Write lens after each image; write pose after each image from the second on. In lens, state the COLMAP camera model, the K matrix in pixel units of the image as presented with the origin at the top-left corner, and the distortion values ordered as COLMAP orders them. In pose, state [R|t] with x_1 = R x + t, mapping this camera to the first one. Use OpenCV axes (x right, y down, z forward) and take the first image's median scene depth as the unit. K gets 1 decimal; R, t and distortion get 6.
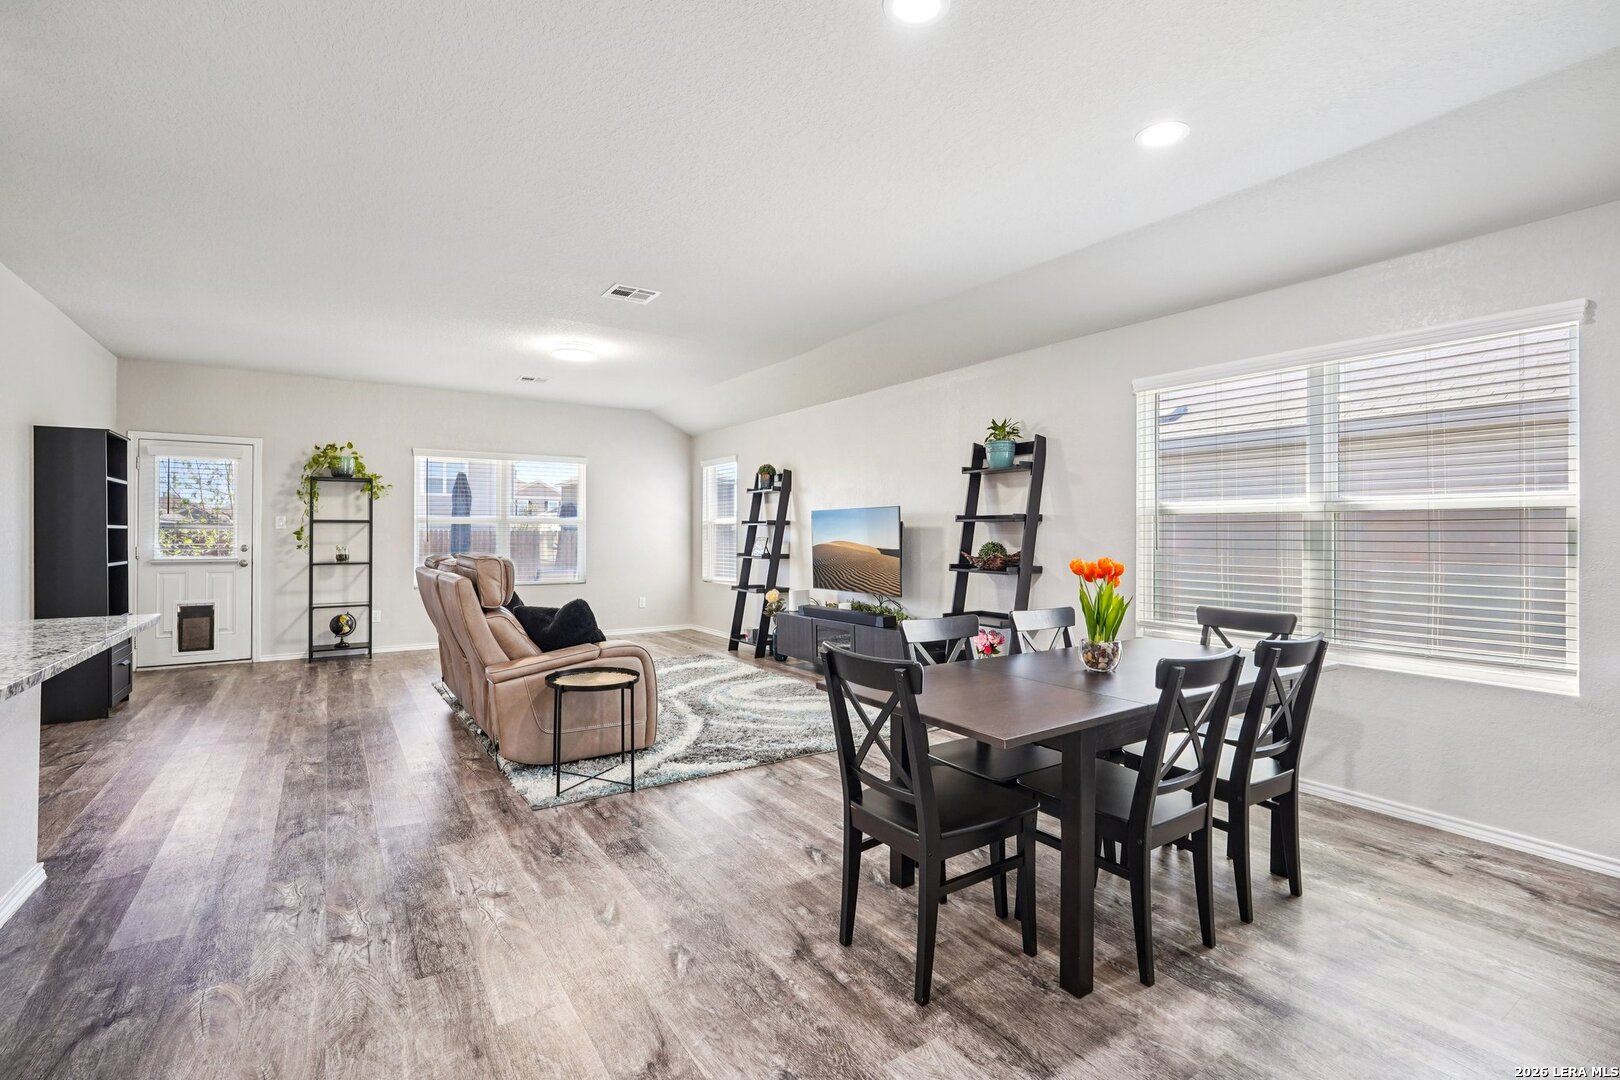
lens RADIAL K [[723.7, 0, 806.0], [0, 723.7, 534.1], [0, 0, 1]] dist [-0.015270, 0.005570]
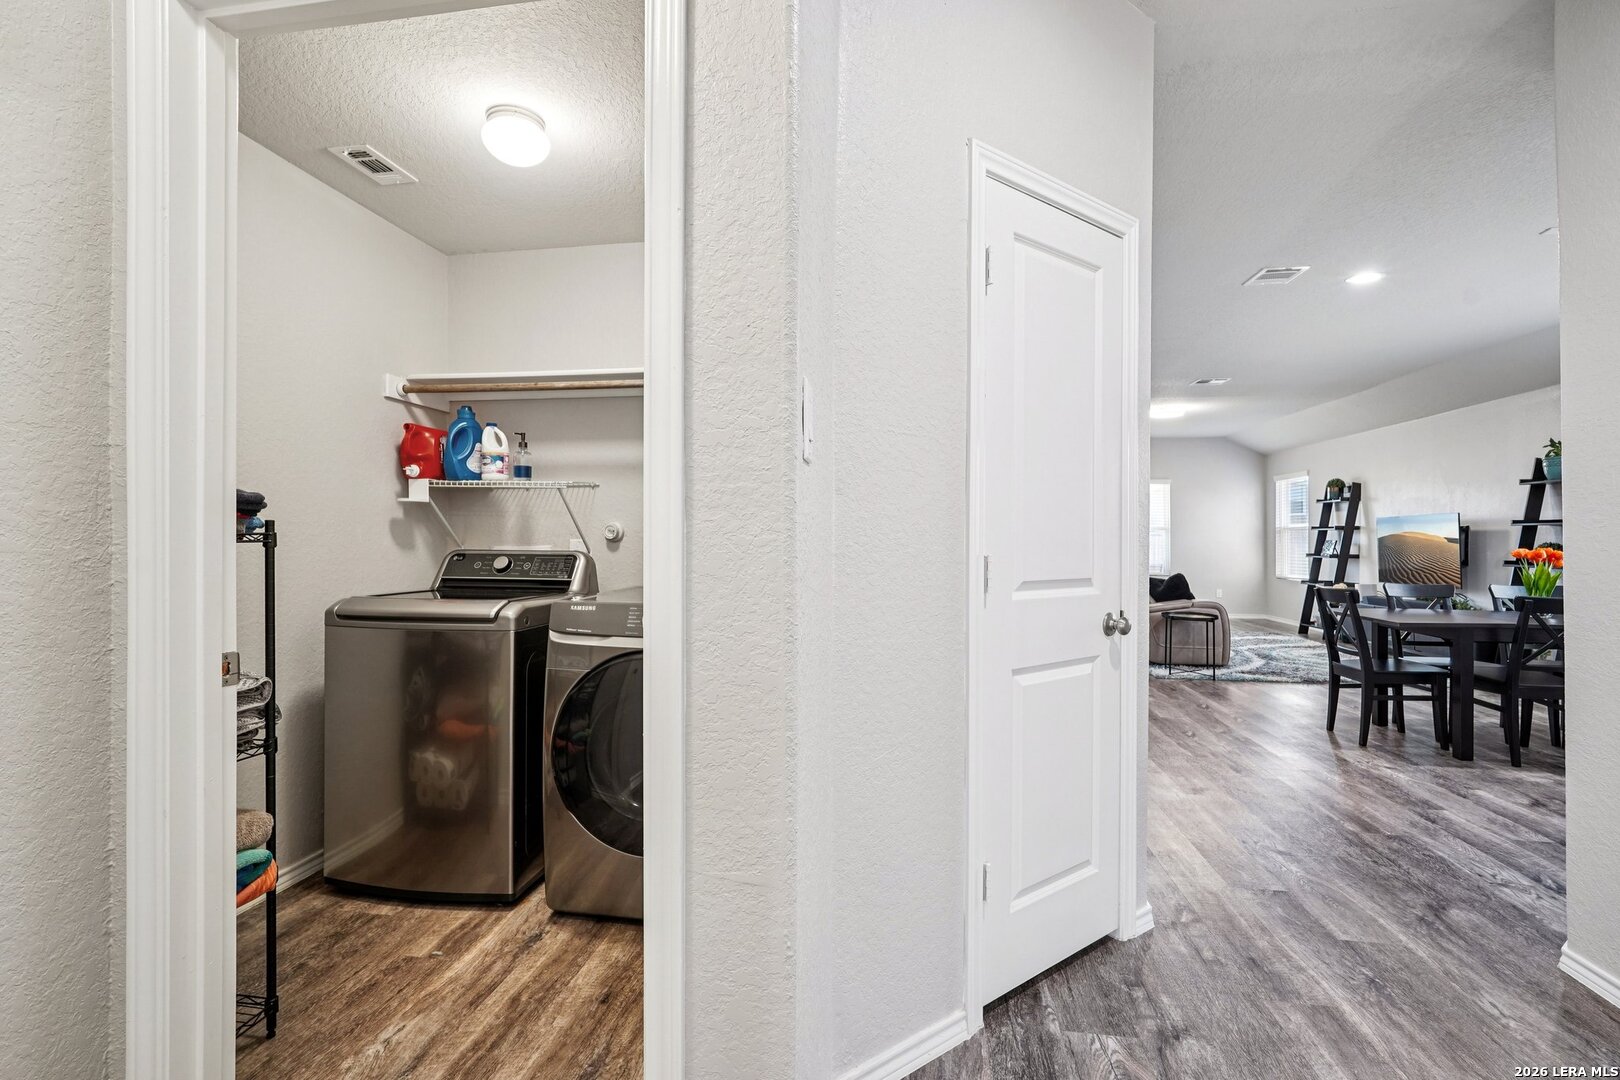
lens RADIAL K [[723.7, 0, 807.7], [0, 723.7, 535.4], [0, 0, 1]] dist [-0.015270, 0.005570]
pose [[0.738418, -0.006654, -0.674310, 0.111331], [0.001618, 0.999966, -0.008096, 0.005185], [0.674341, 0.004887, 0.738404, -0.501802]]
